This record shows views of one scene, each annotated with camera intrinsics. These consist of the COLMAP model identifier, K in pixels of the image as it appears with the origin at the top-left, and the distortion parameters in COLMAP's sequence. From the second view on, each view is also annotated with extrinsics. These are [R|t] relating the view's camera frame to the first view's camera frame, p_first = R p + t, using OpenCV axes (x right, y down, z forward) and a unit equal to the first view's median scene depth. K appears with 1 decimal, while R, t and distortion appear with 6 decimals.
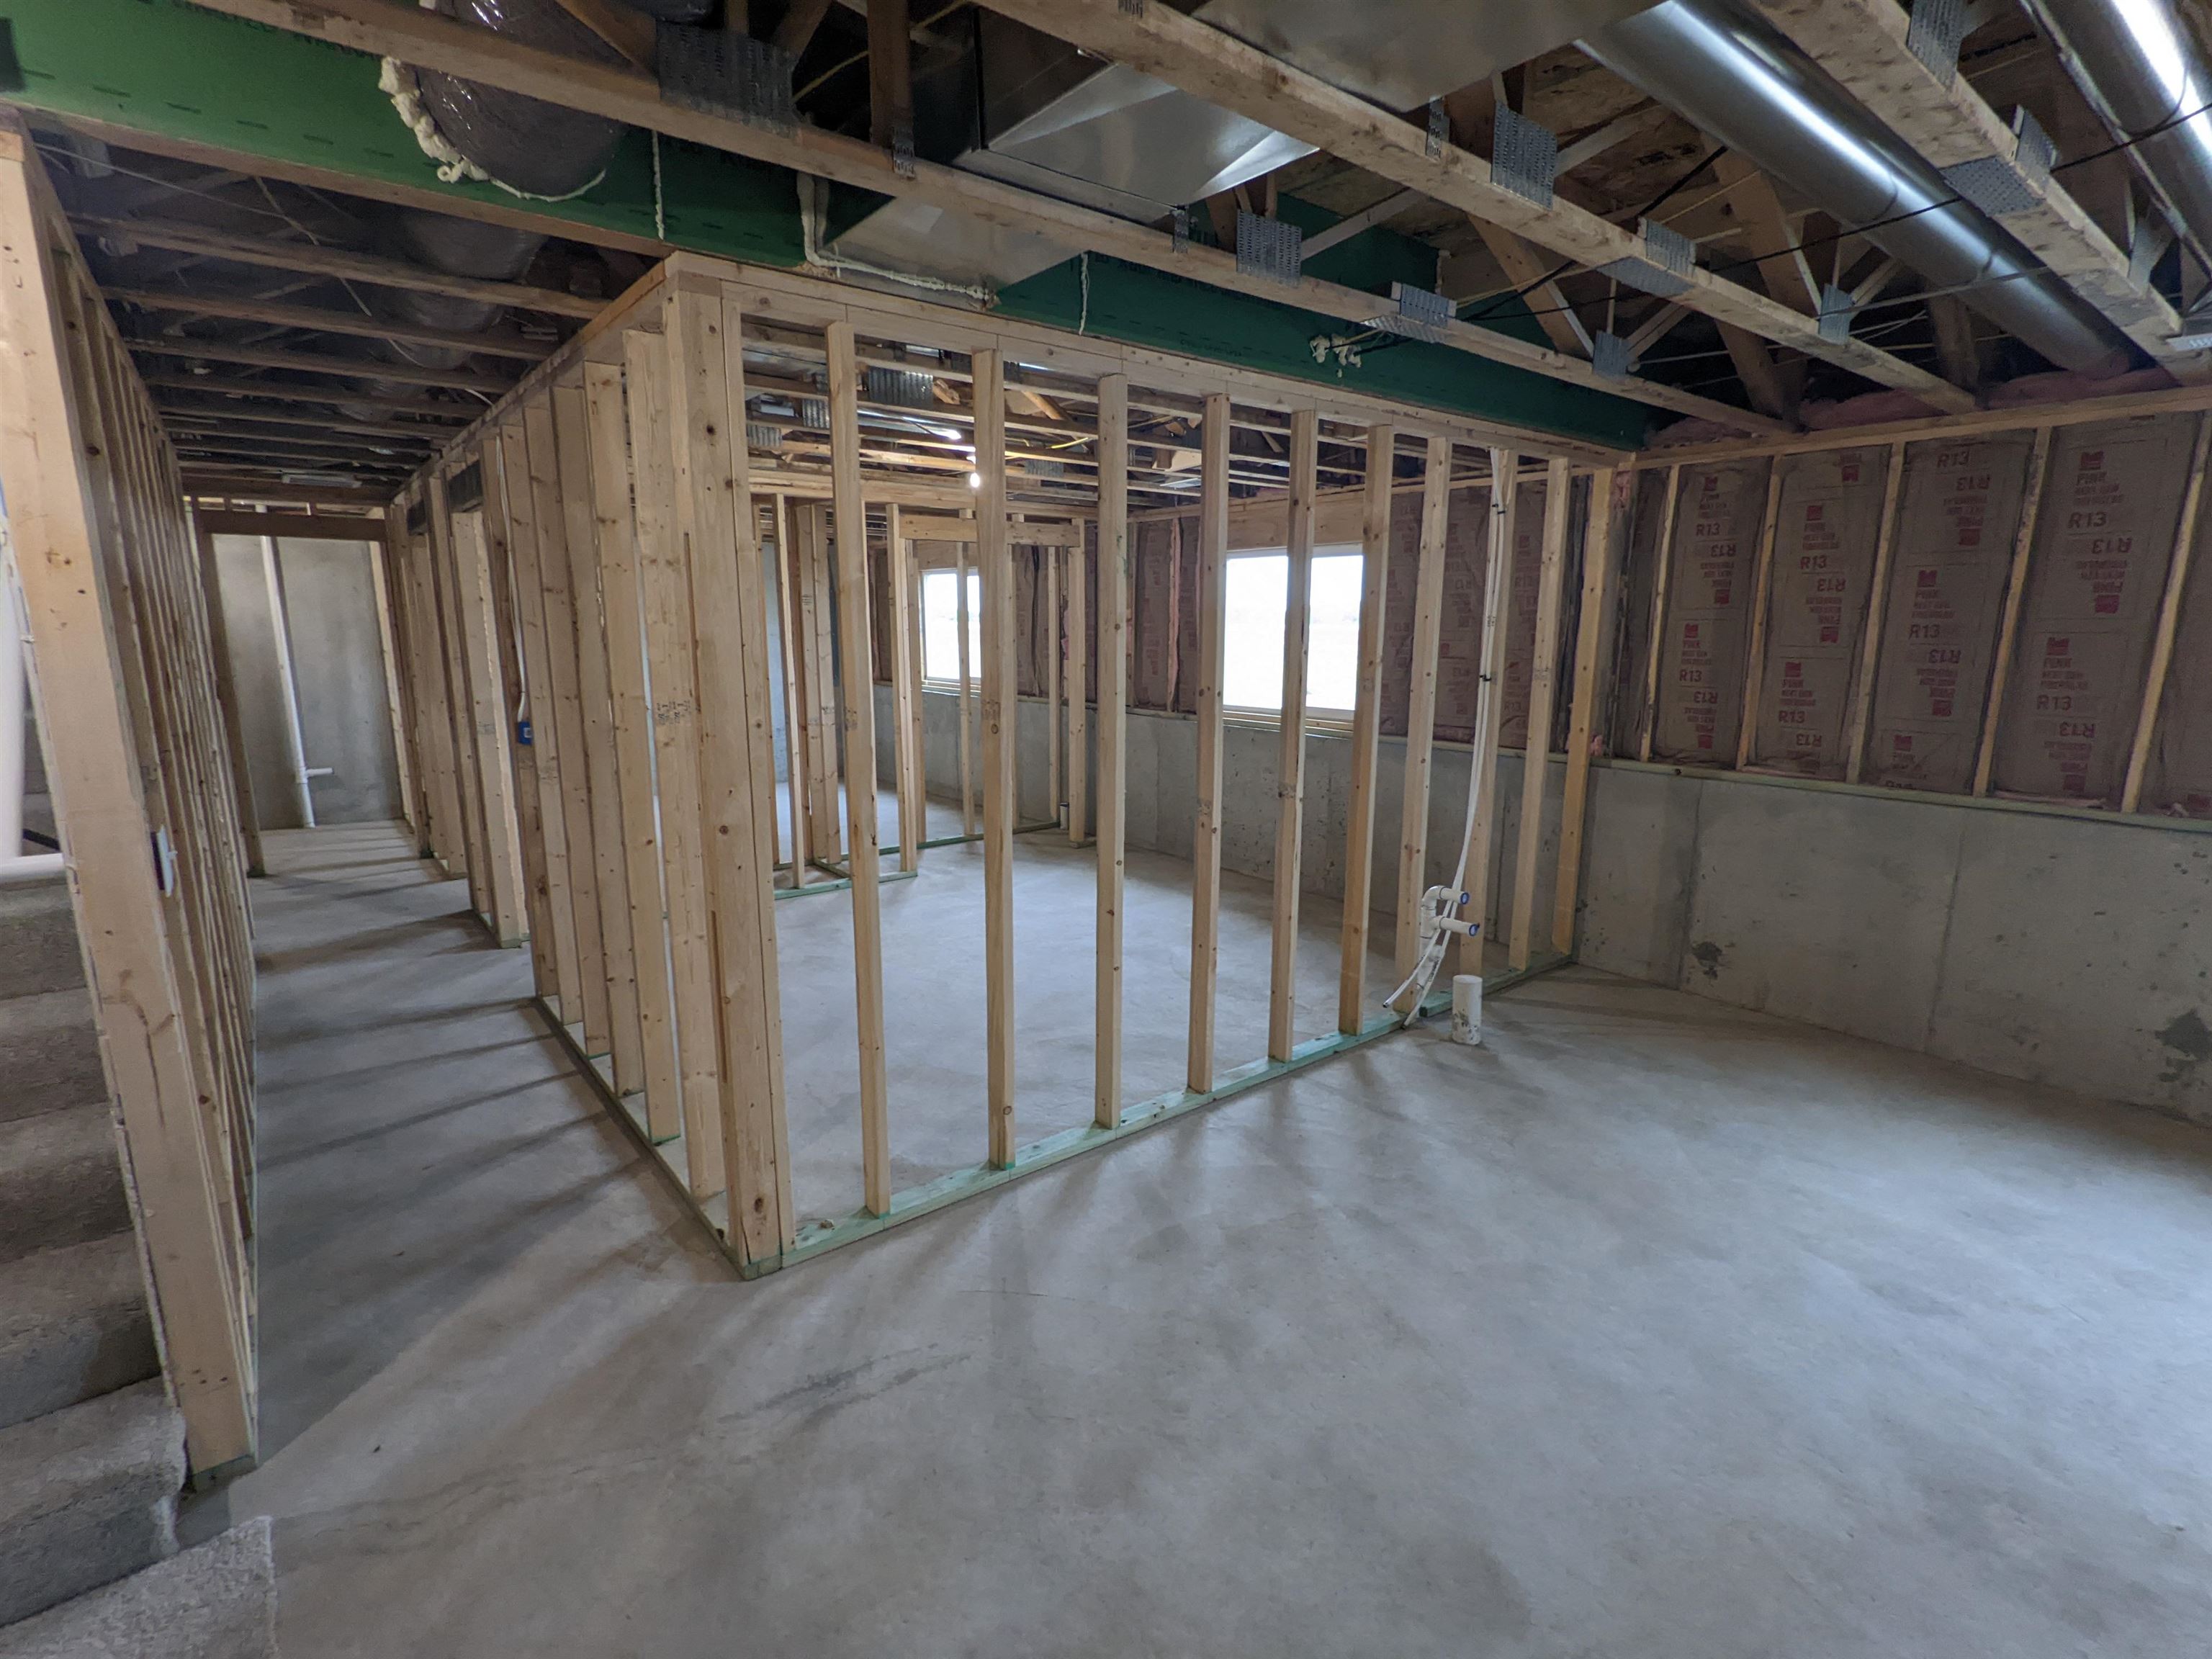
lens RADIAL K [[1055.1, 0, 1103.8], [0, 1055.1, 817.4], [0, 0, 1]] dist [0.001027, -0.000791]
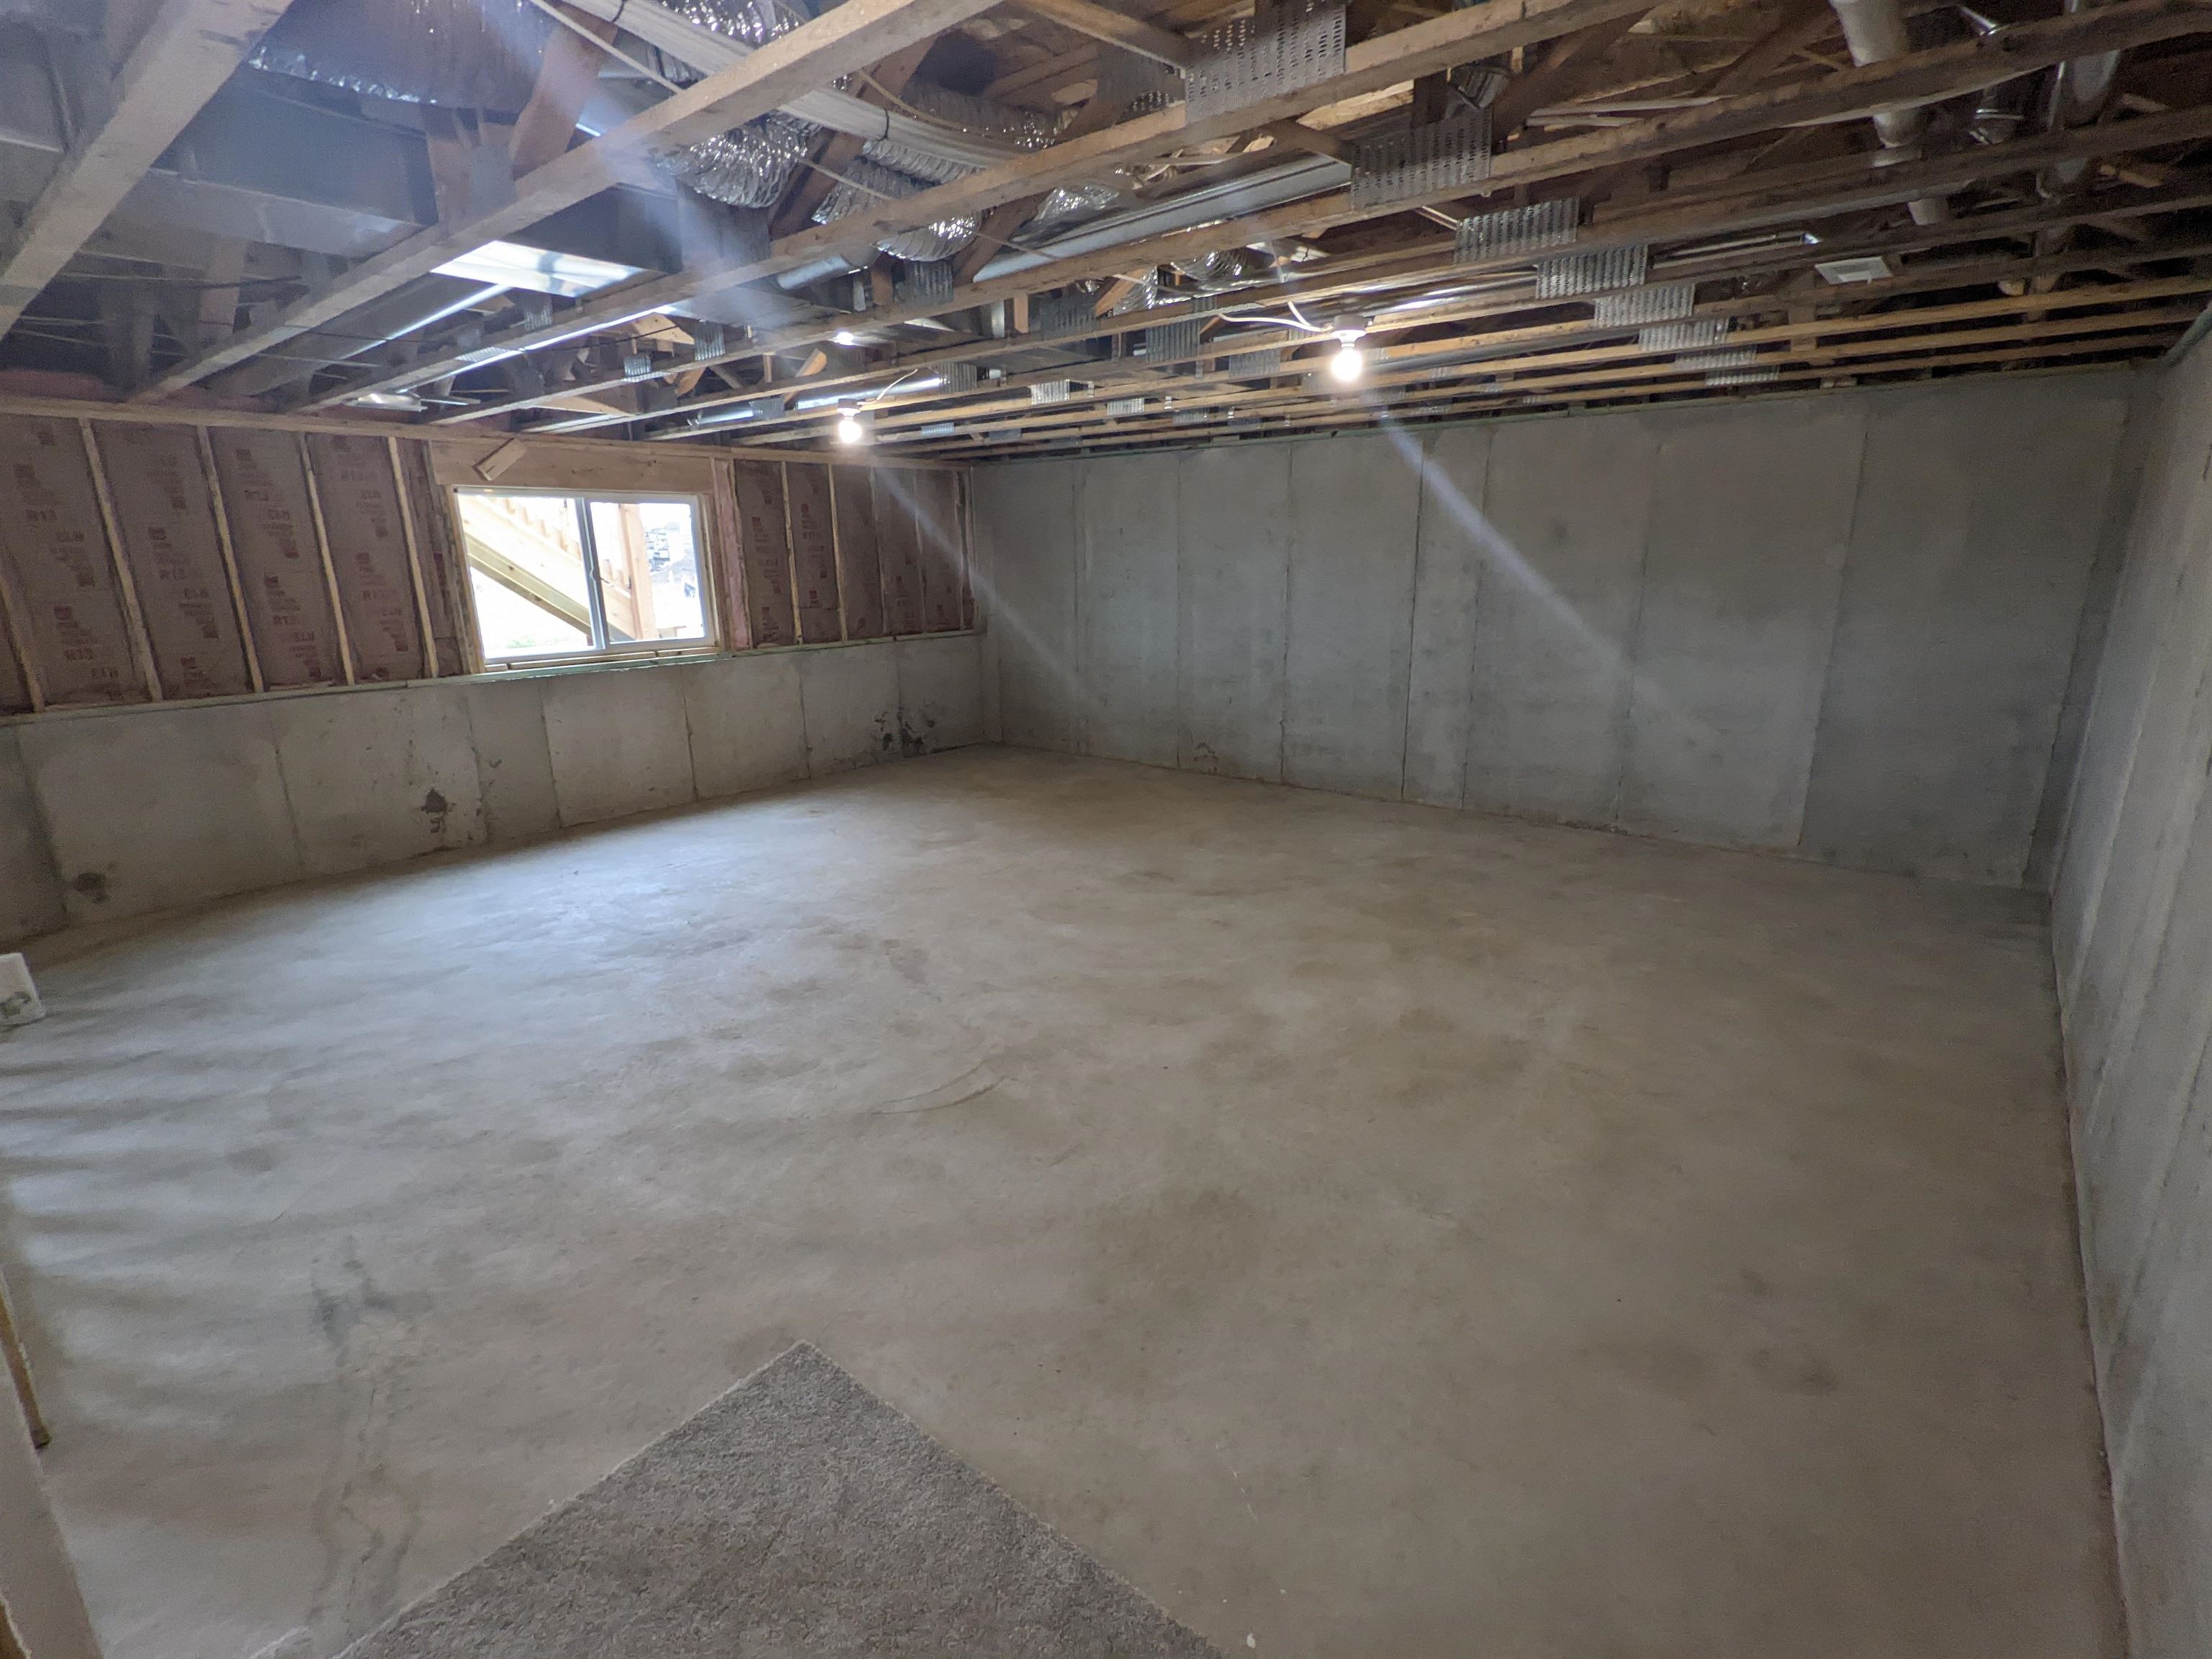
lens RADIAL K [[1055.1, 0, 1100.8], [0, 1055.1, 832.8], [0, 0, 1]] dist [0.001027, -0.000791]
pose [[-0.200120, -0.254815, 0.946056, -0.843874], [0.194612, 0.936011, 0.293275, -0.043872], [-0.960249, 0.242804, -0.137724, 0.192496]]
